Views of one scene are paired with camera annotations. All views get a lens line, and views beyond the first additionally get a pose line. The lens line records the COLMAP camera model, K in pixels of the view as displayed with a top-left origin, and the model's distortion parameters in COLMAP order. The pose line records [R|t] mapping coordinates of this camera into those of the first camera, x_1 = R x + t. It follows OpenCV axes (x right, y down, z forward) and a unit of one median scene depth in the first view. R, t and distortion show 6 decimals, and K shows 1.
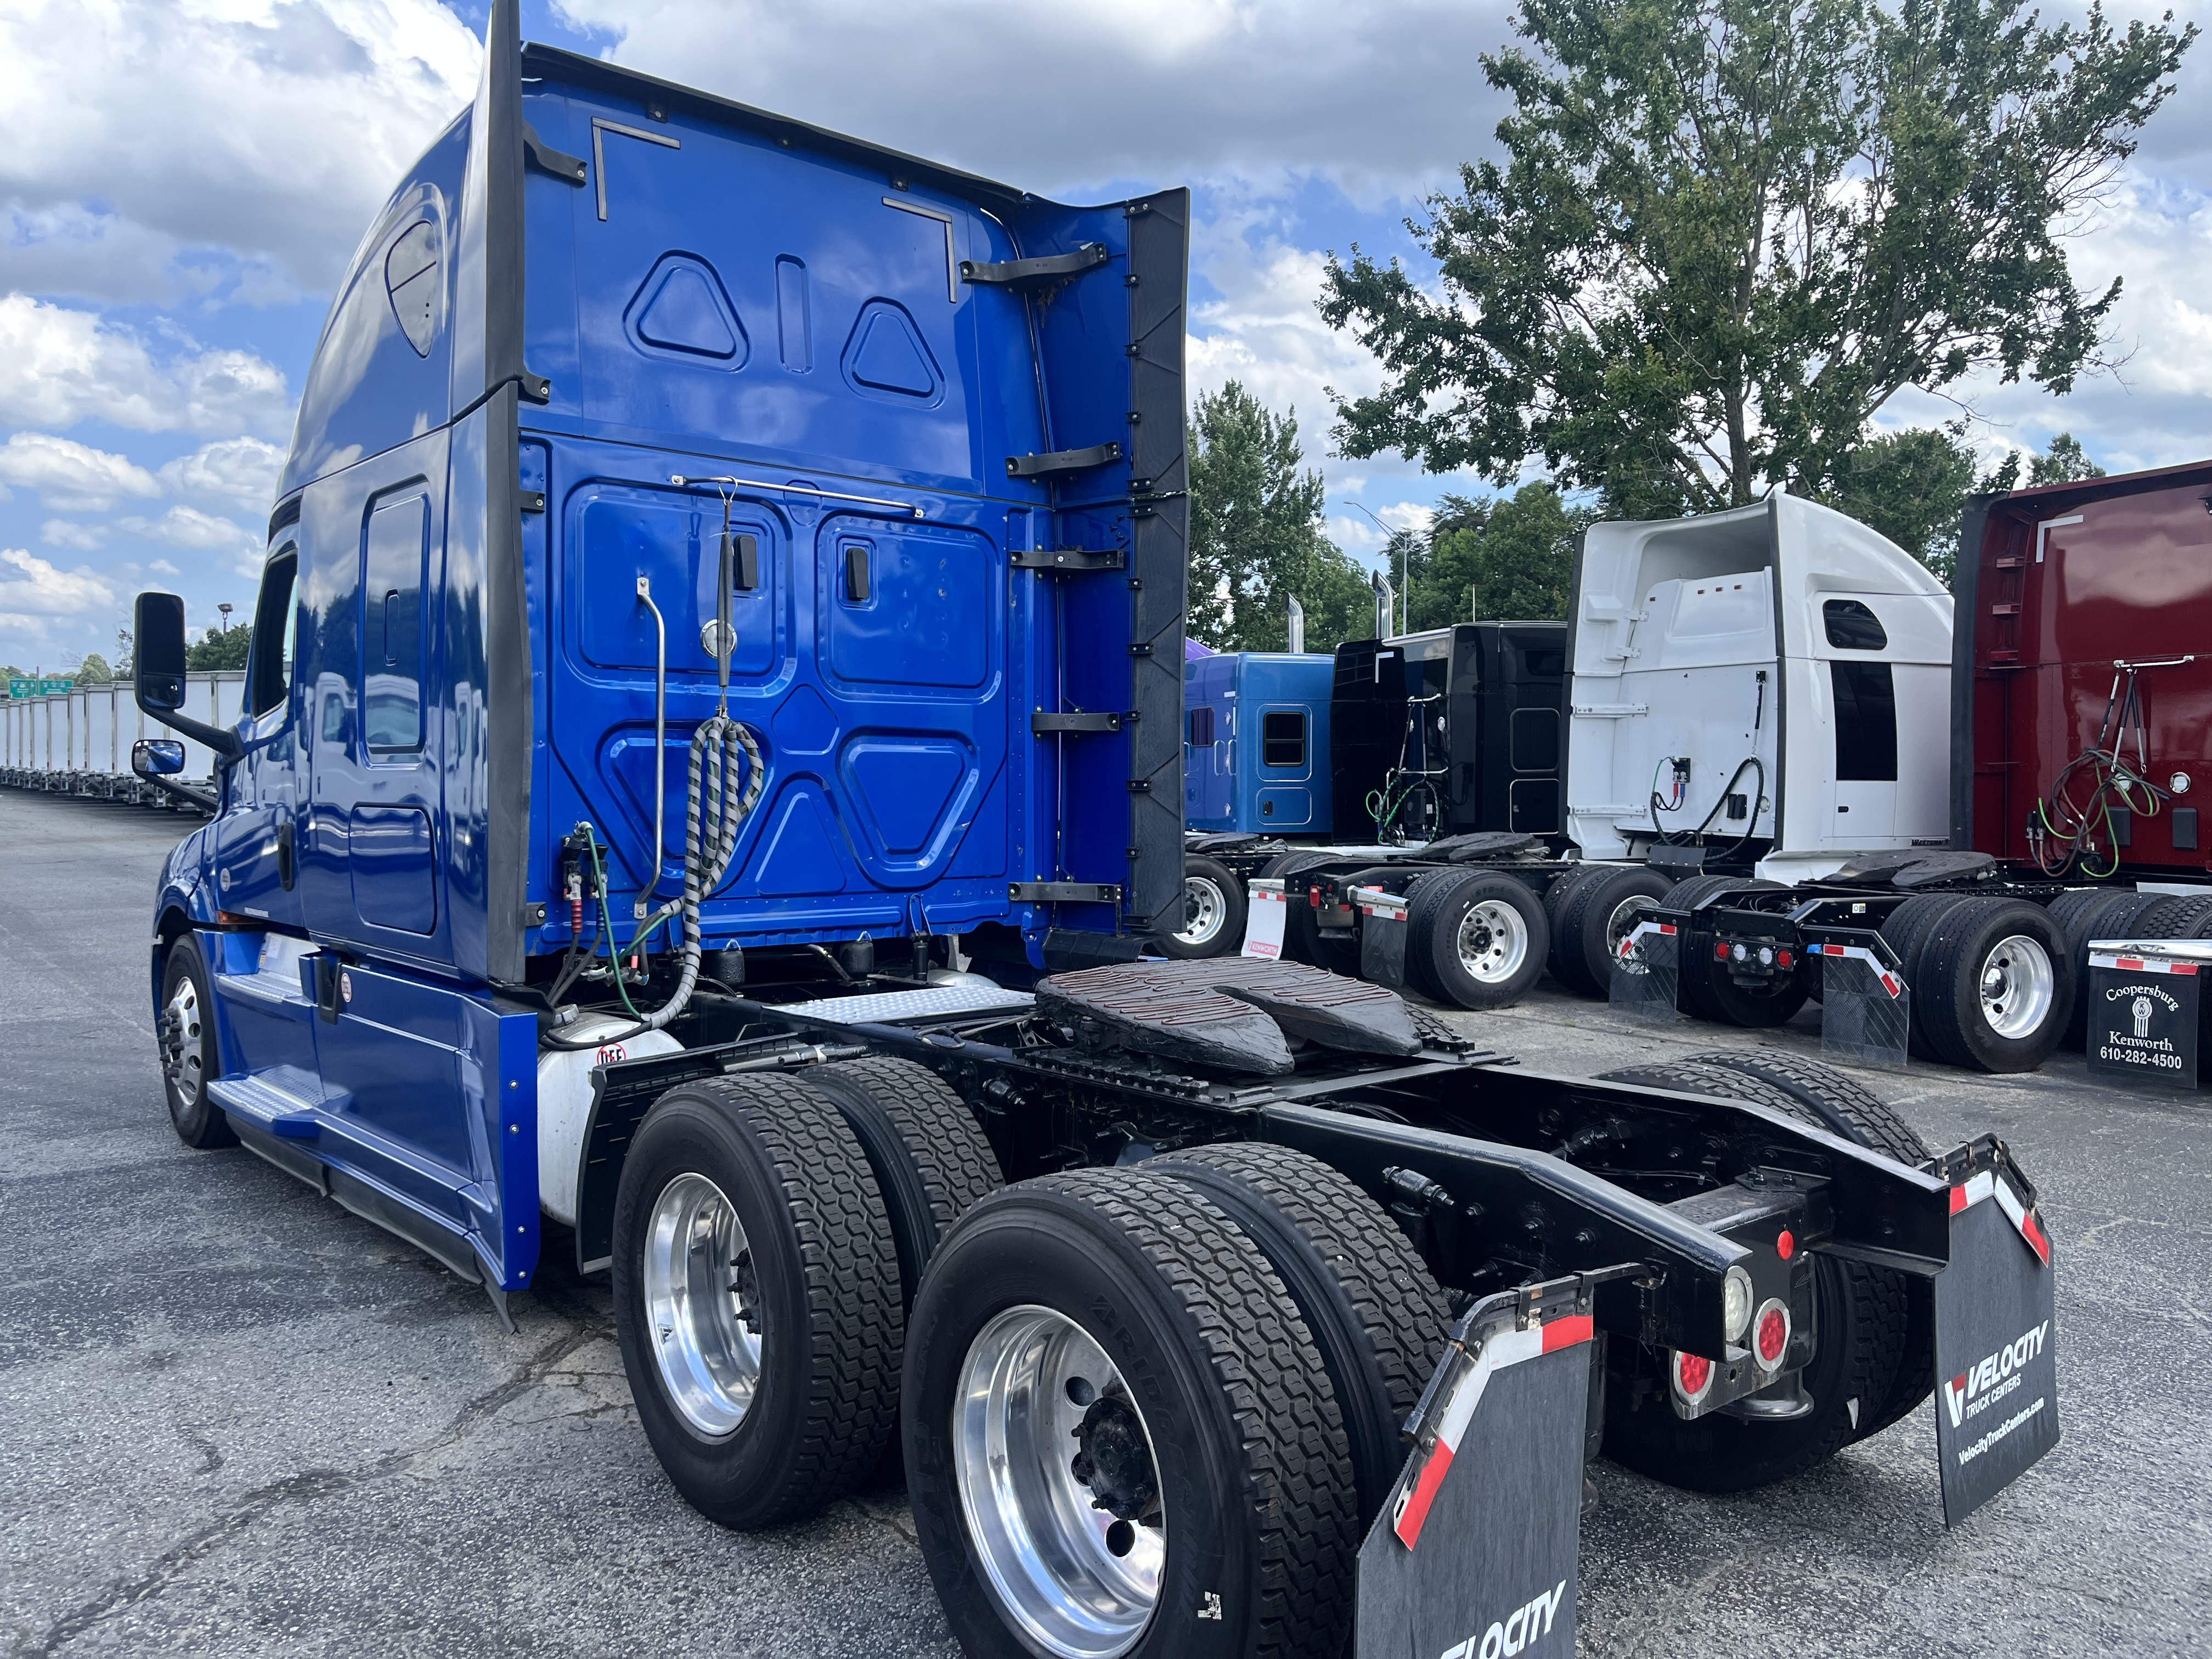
lens RADIAL K [[1654.9, 0, 1106.0], [0, 1654.9, 829.5], [0, 0, 1]] dist [0.065306, -0.083129]
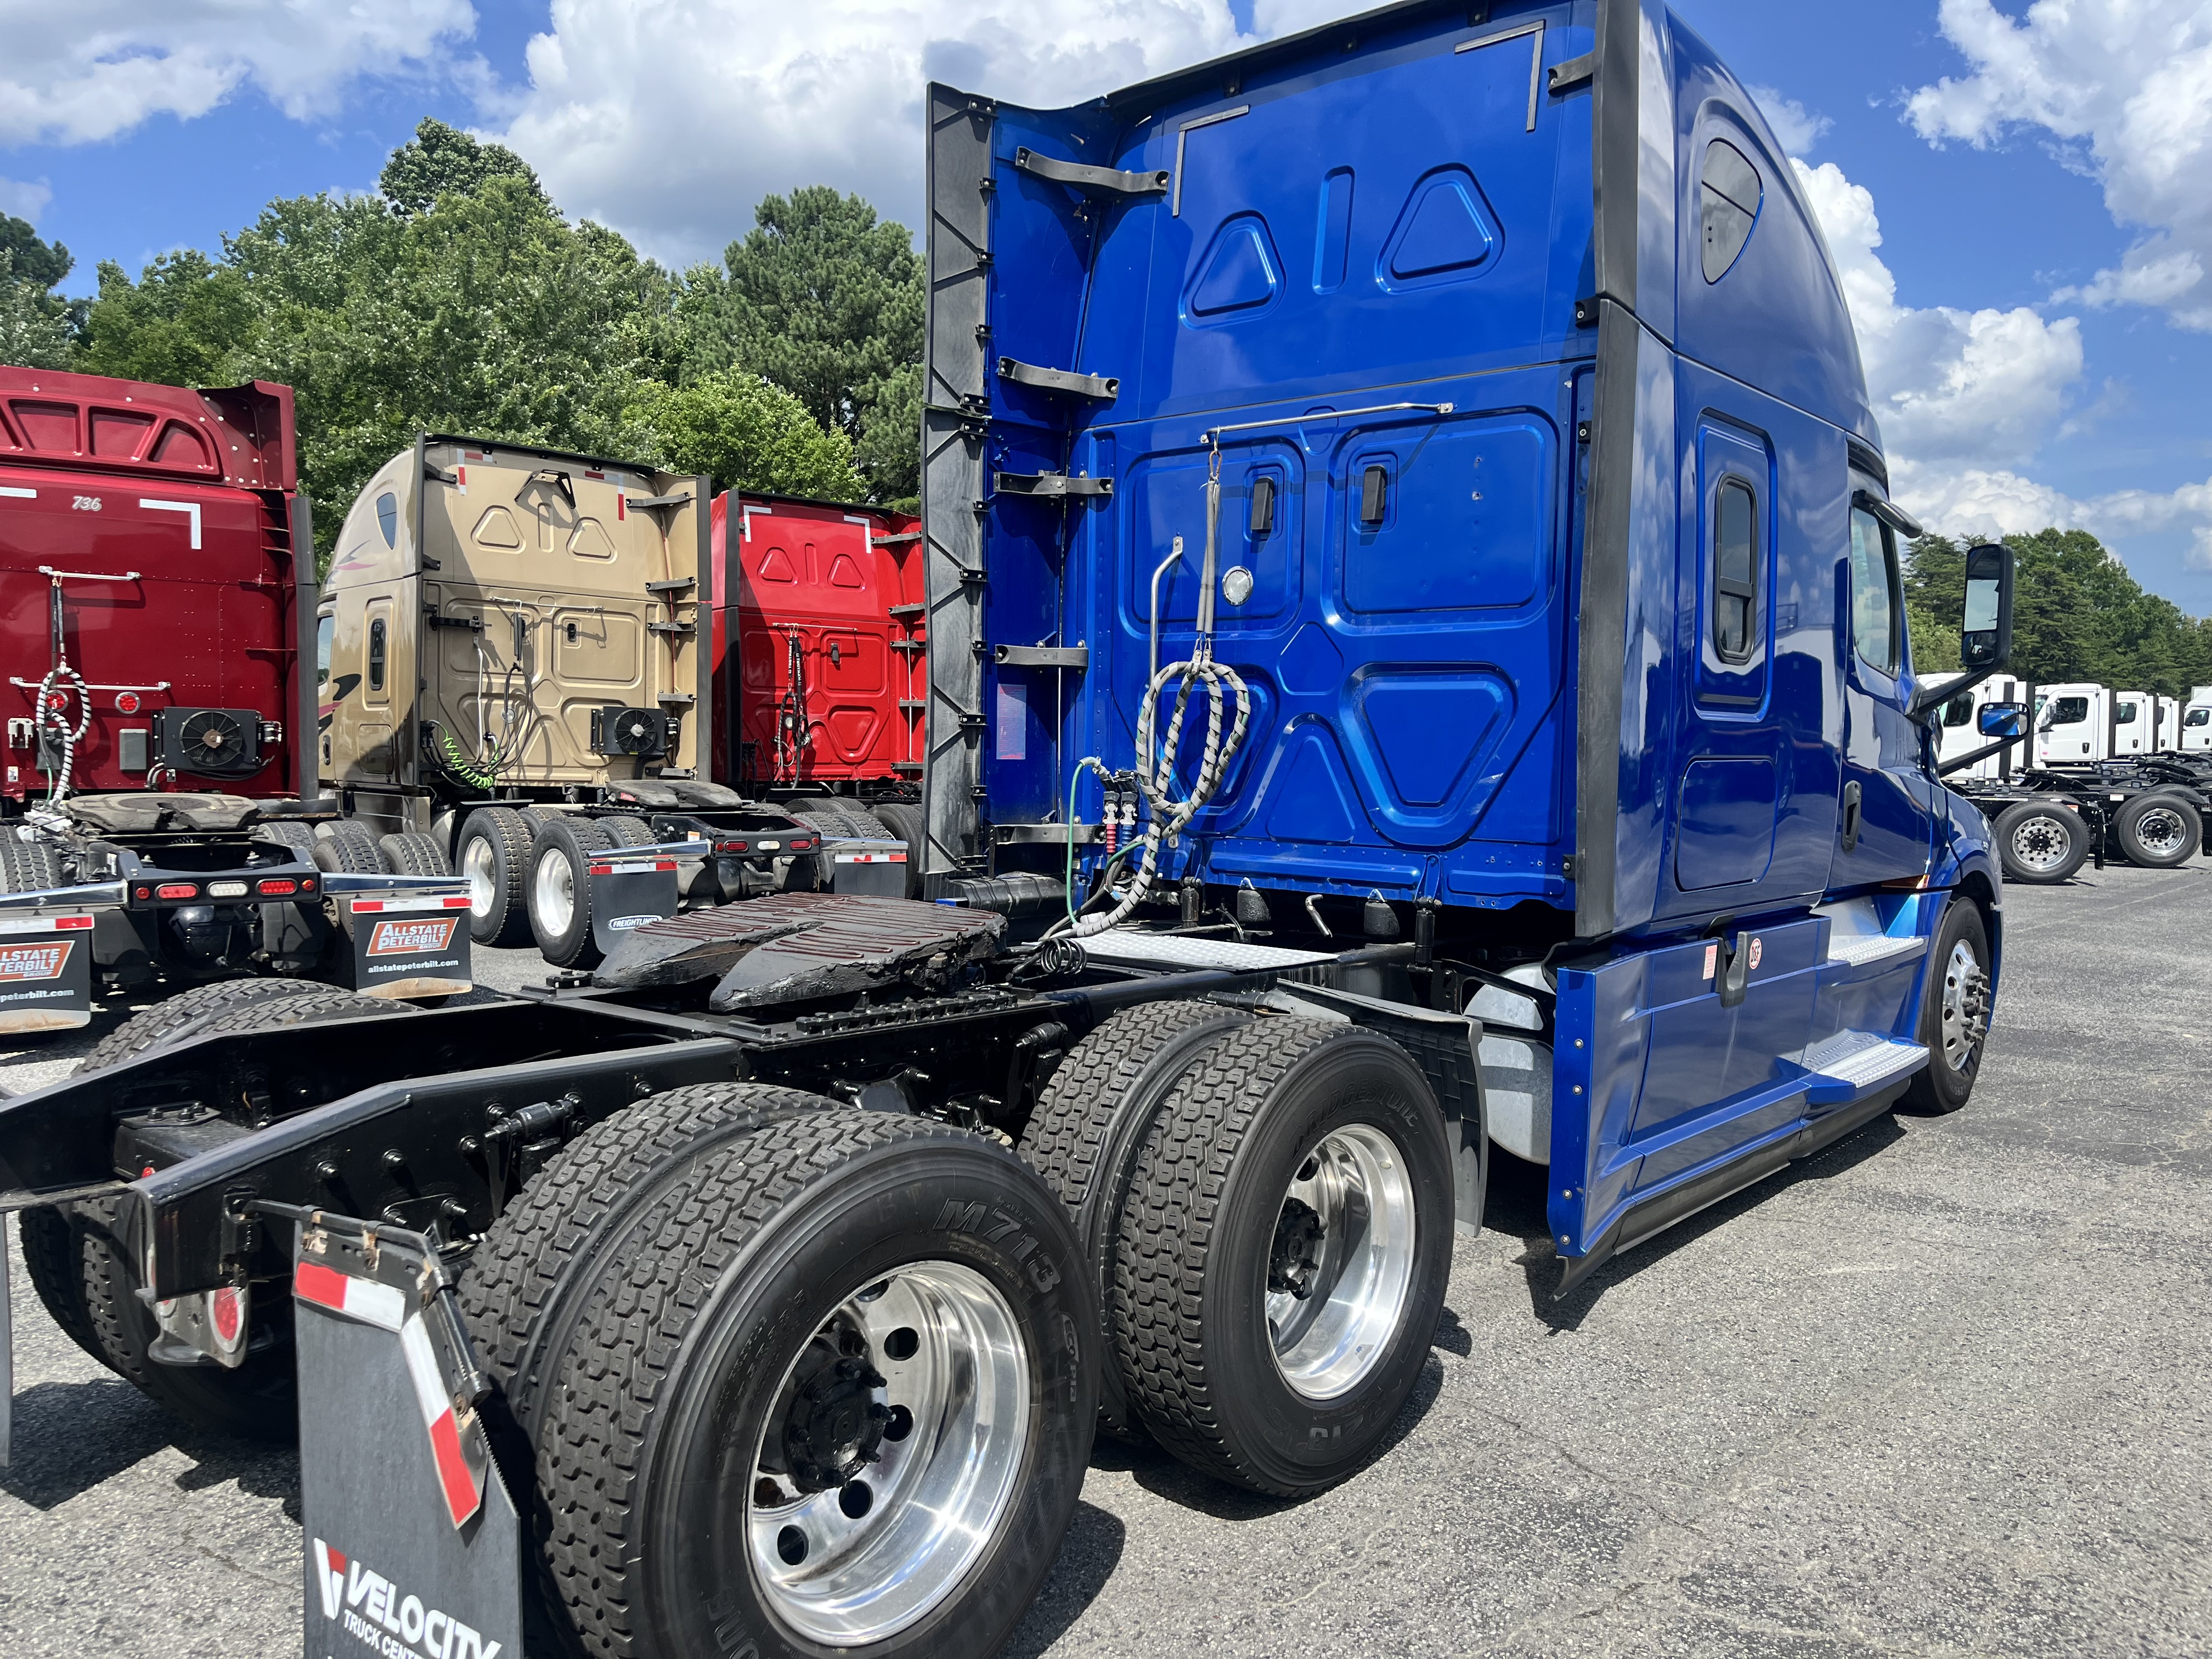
lens RADIAL K [[1690.3, 0, 1123.2], [0, 1690.3, 838.7], [0, 0, 1]] dist [0.049314, -0.031005]
pose [[0.152910, 0.057752, -0.986551, 0.852671], [-0.044831, 0.997669, 0.051454, -0.009473], [0.987223, 0.036360, 0.155142, 0.825225]]
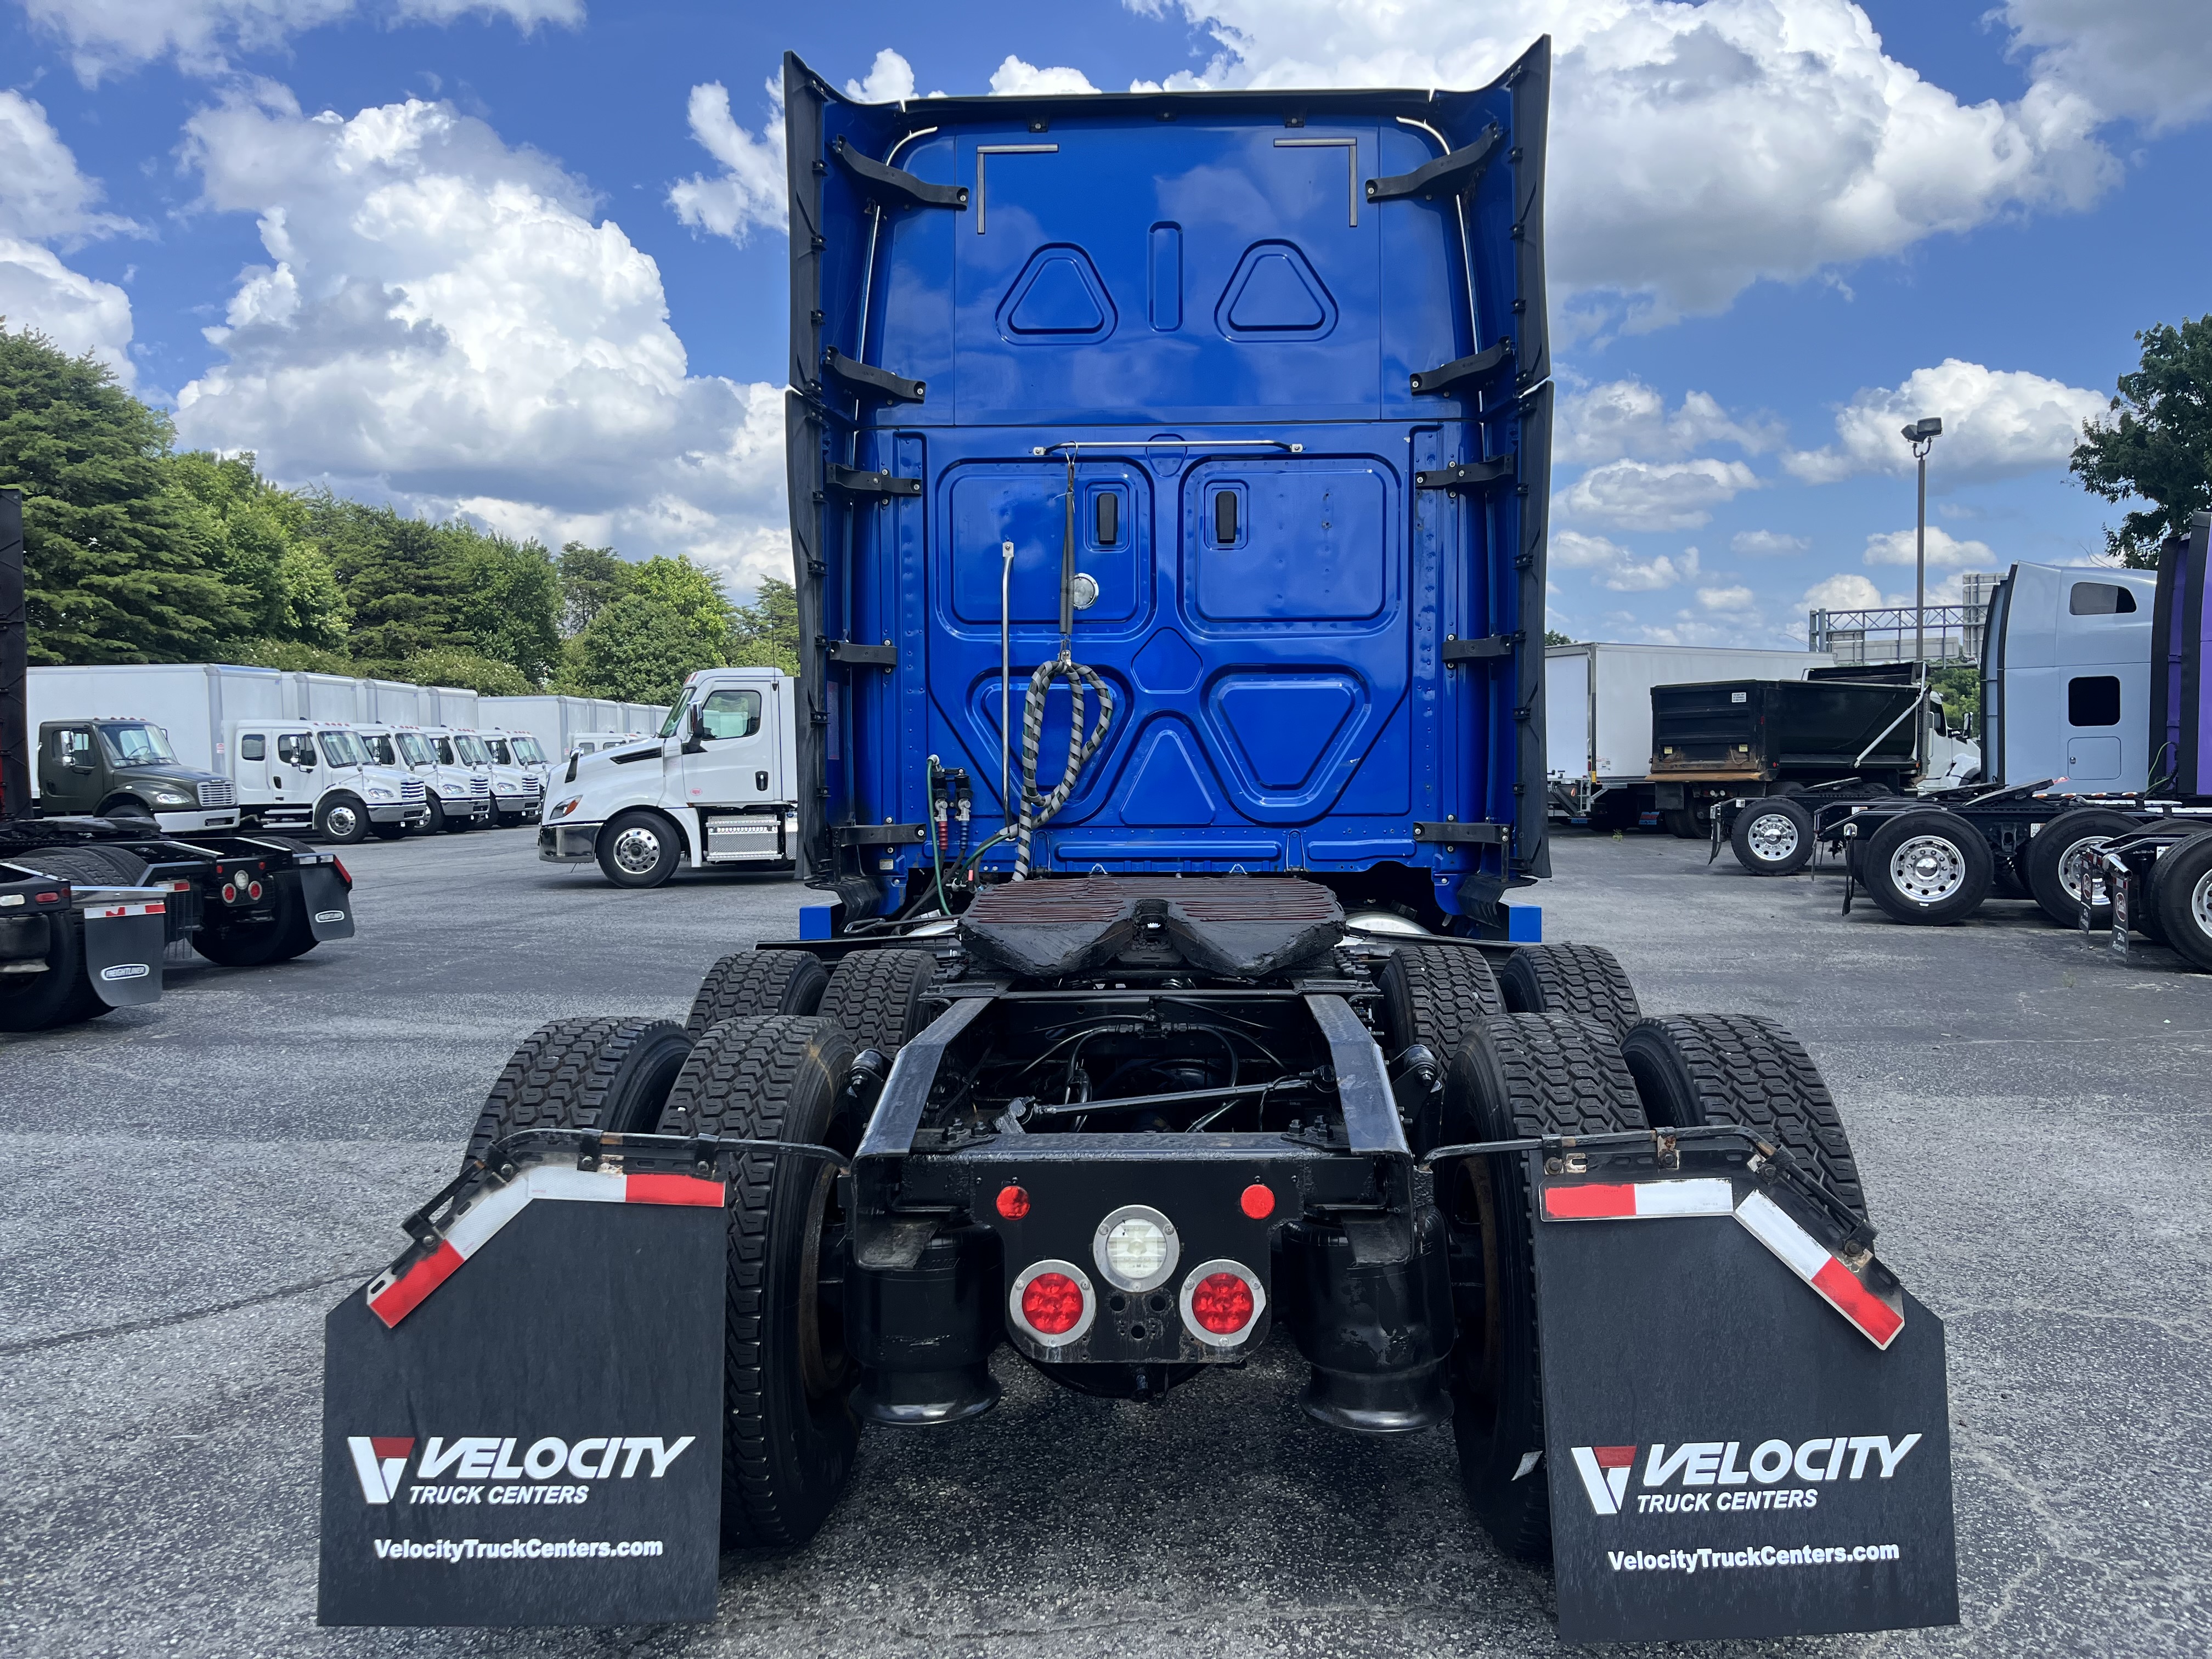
lens RADIAL K [[1654.9, 0, 1106.0], [0, 1654.9, 829.5], [0, 0, 1]] dist [0.065306, -0.083129]
pose [[0.742273, 0.012818, -0.669975, 0.551715], [-0.008545, 0.999917, 0.009664, 0.035225], [0.670043, -0.001448, 0.742321, 0.208816]]
